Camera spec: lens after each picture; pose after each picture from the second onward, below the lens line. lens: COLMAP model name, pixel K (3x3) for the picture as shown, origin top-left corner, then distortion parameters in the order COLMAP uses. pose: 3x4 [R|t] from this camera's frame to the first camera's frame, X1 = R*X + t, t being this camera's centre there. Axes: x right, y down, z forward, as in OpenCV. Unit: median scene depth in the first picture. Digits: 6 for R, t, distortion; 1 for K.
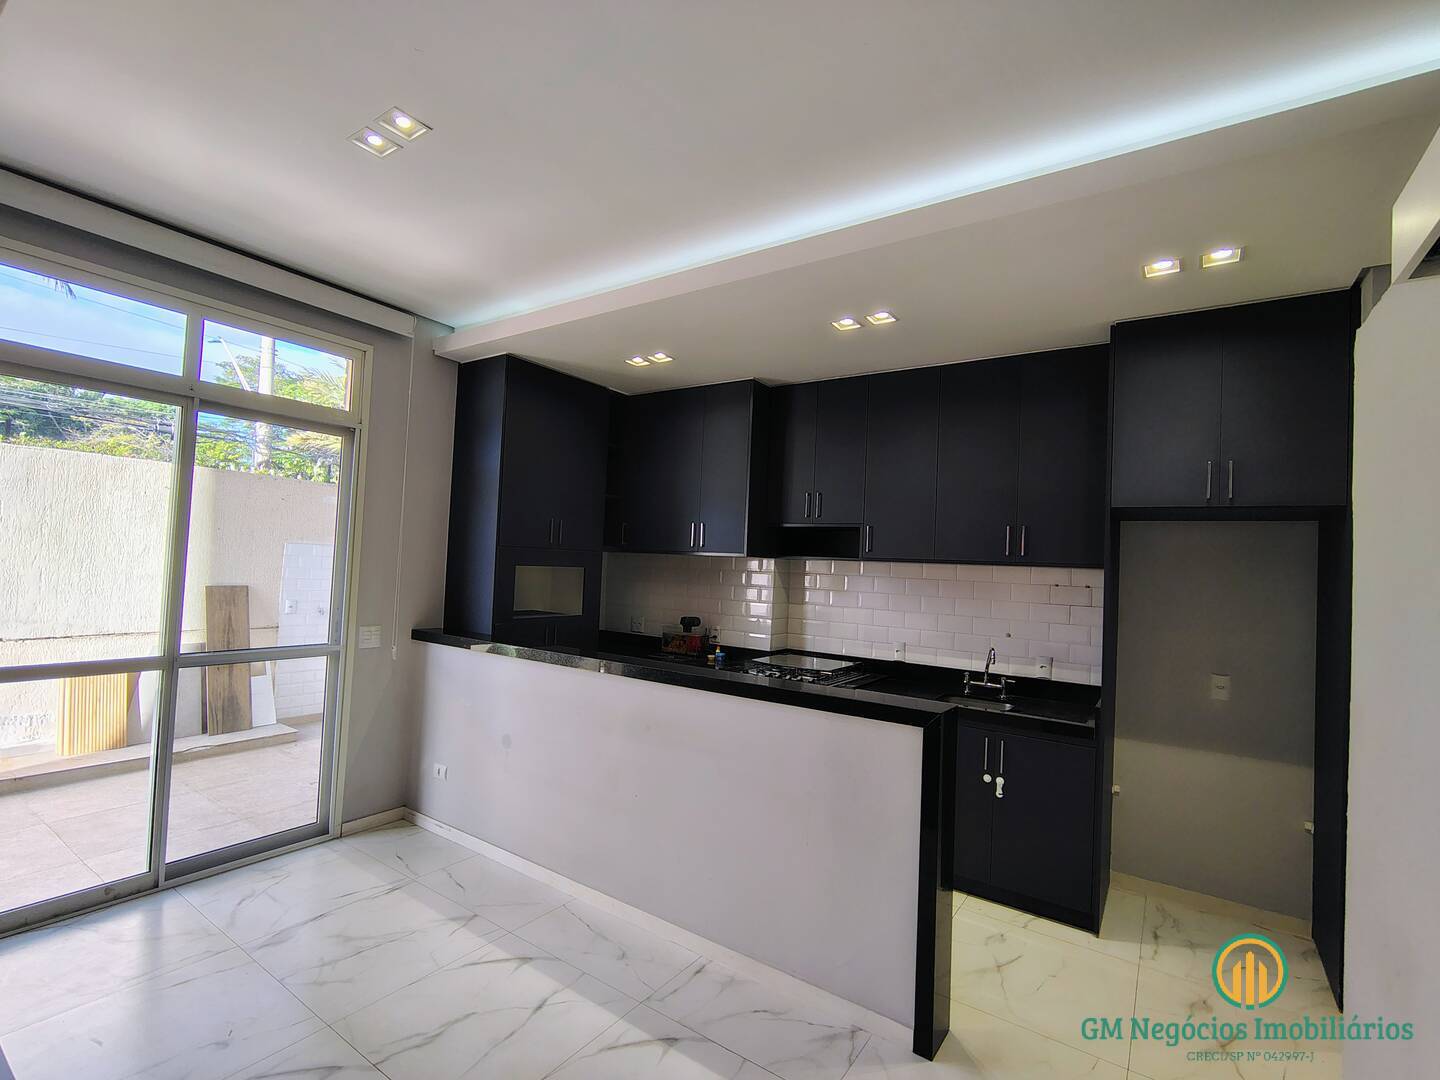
lens RADIAL K [[670.3, 0, 722.6], [0, 670.3, 547.5], [0, 0, 1]] dist [-0.010824, 0.006547]
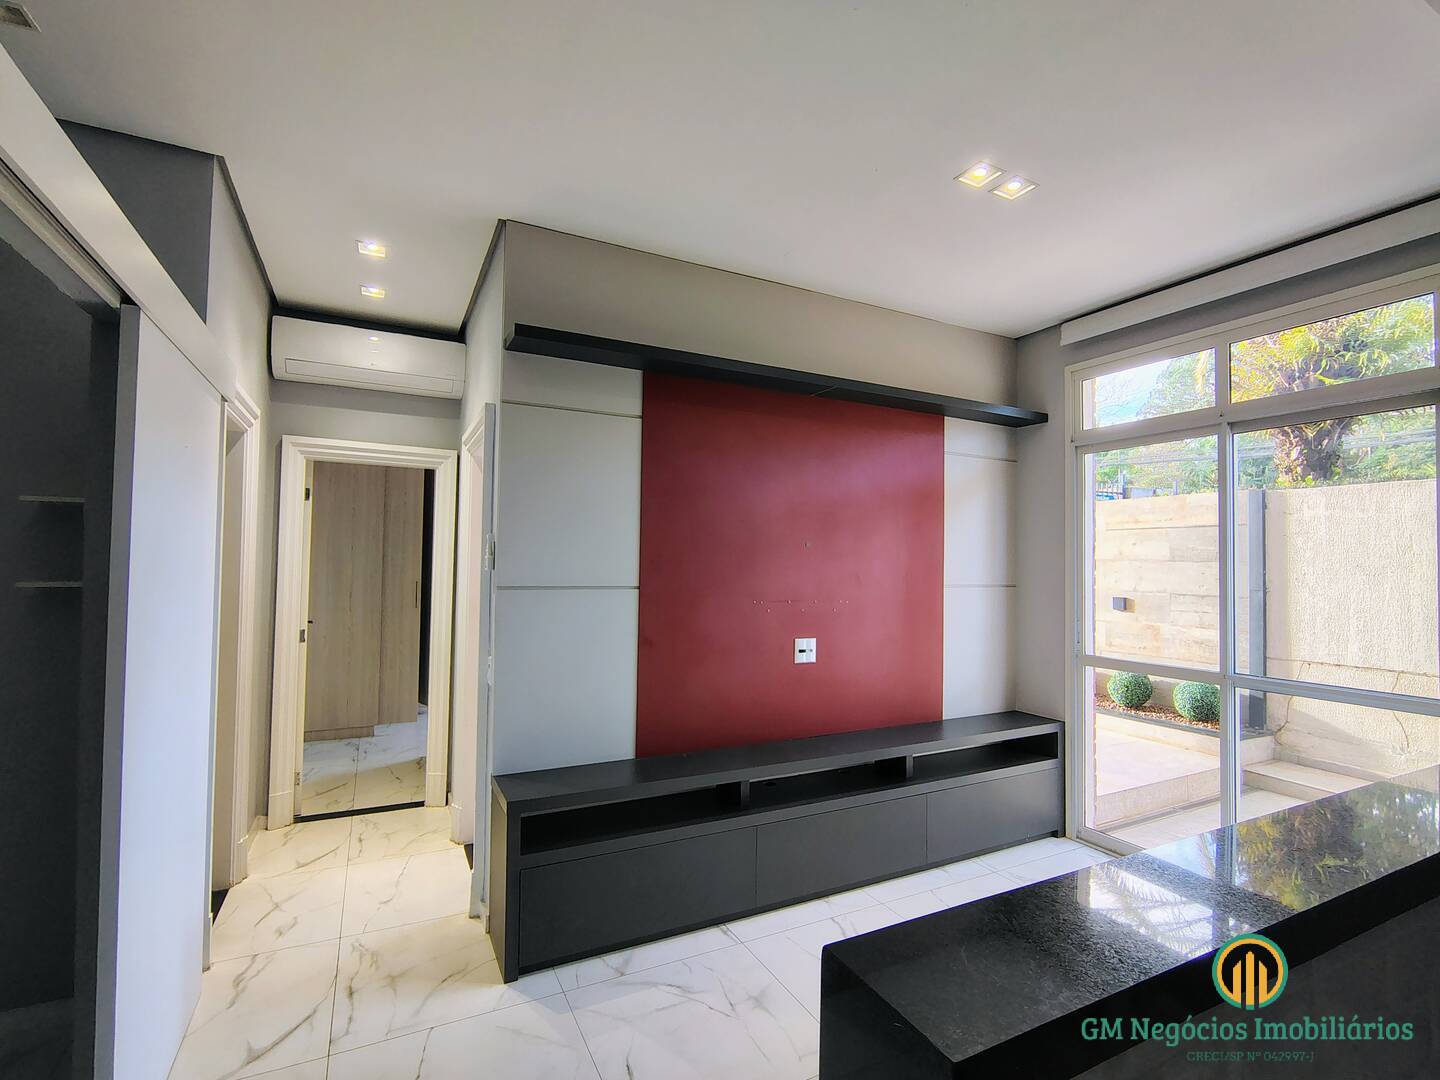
lens RADIAL K [[670.3, 0, 715.7], [0, 670.3, 543.6], [0, 0, 1]] dist [-0.010824, 0.006547]
pose [[-0.476759, -0.079268, -0.875453, 0.392022], [-0.011376, 0.996399, -0.084023, 0.047445], [0.878960, -0.030100, -0.475944, 0.657912]]
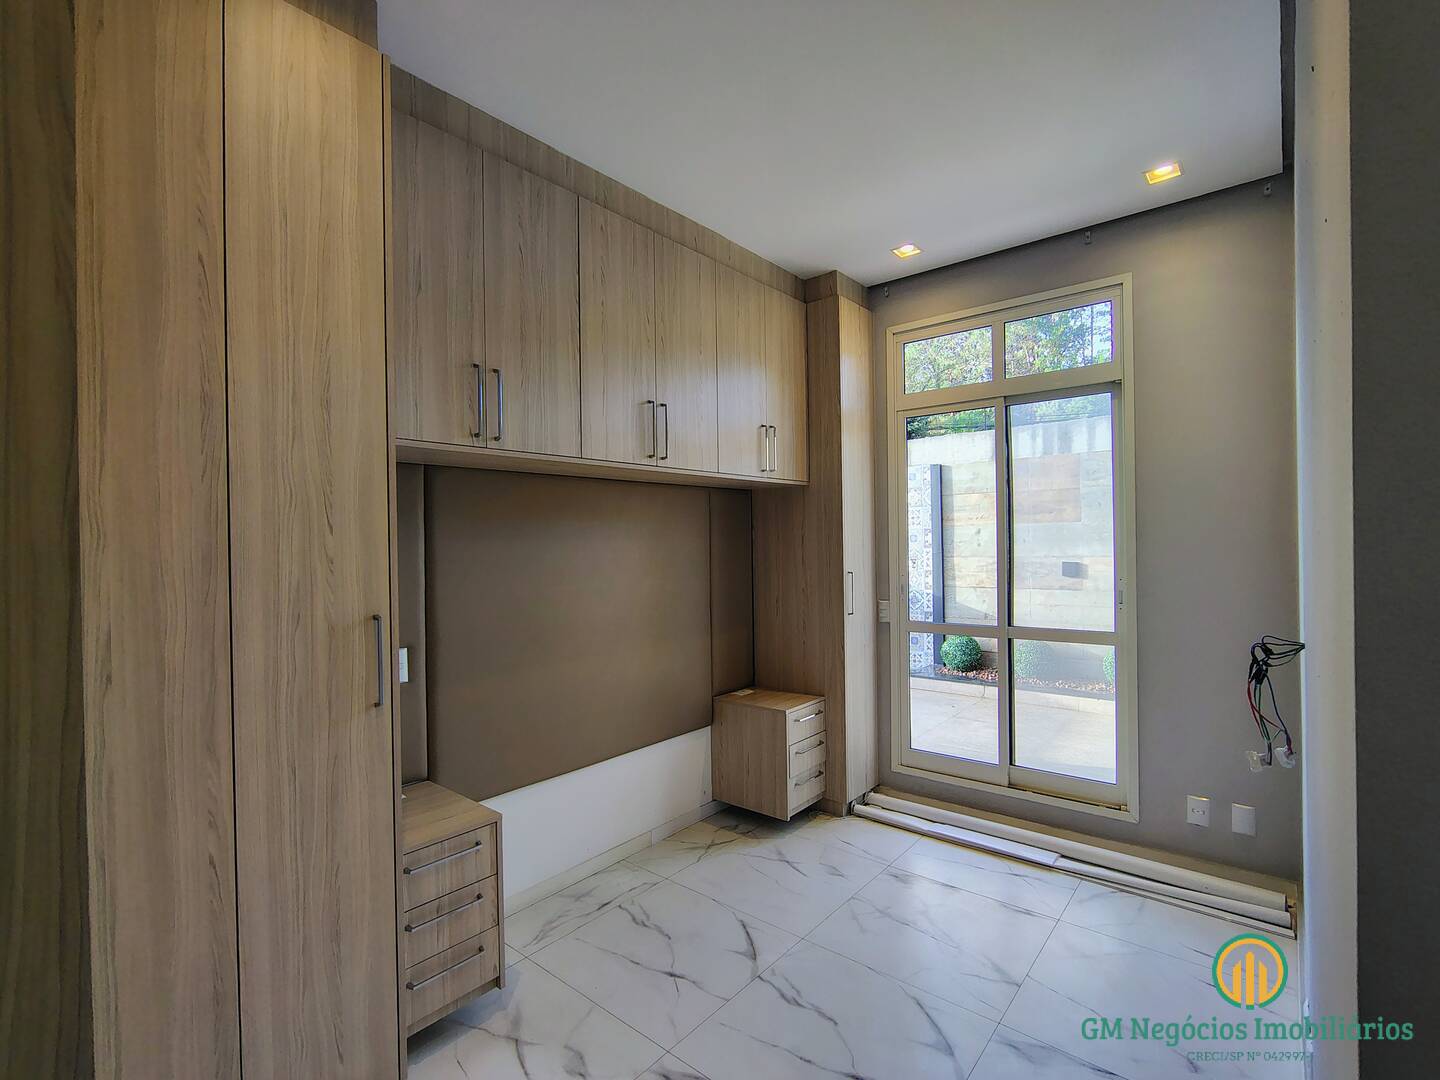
lens RADIAL K [[670.3, 0, 720.1], [0, 670.3, 537.9], [0, 0, 1]] dist [-0.010824, 0.006547]
pose [[-0.089950, -0.041144, -0.995096, 0.303441], [0.026546, 0.998692, -0.043692, 0.042381], [0.995592, -0.030346, -0.088740, 0.512808]]
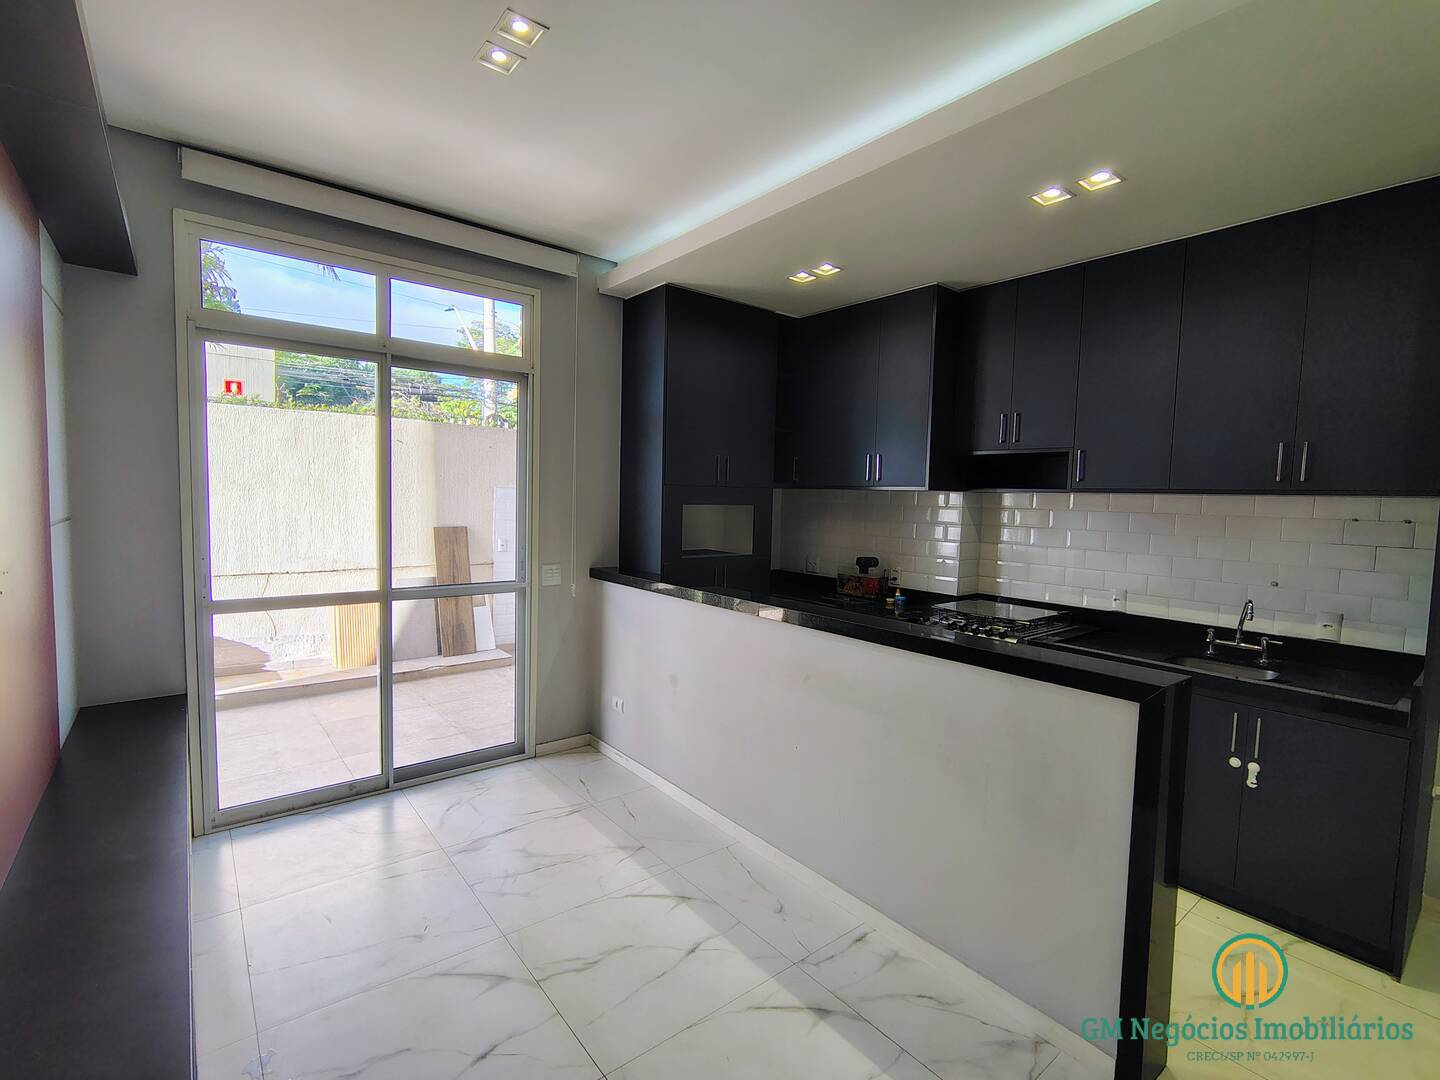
lens RADIAL K [[670.3, 0, 724.6], [0, 670.3, 546.0], [0, 0, 1]] dist [-0.010824, 0.006547]
pose [[0.958092, 0.001620, -0.286457, 0.035062], [0.024697, 0.995794, 0.088233, 0.002477], [0.285395, -0.091610, 0.954022, 0.078459]]
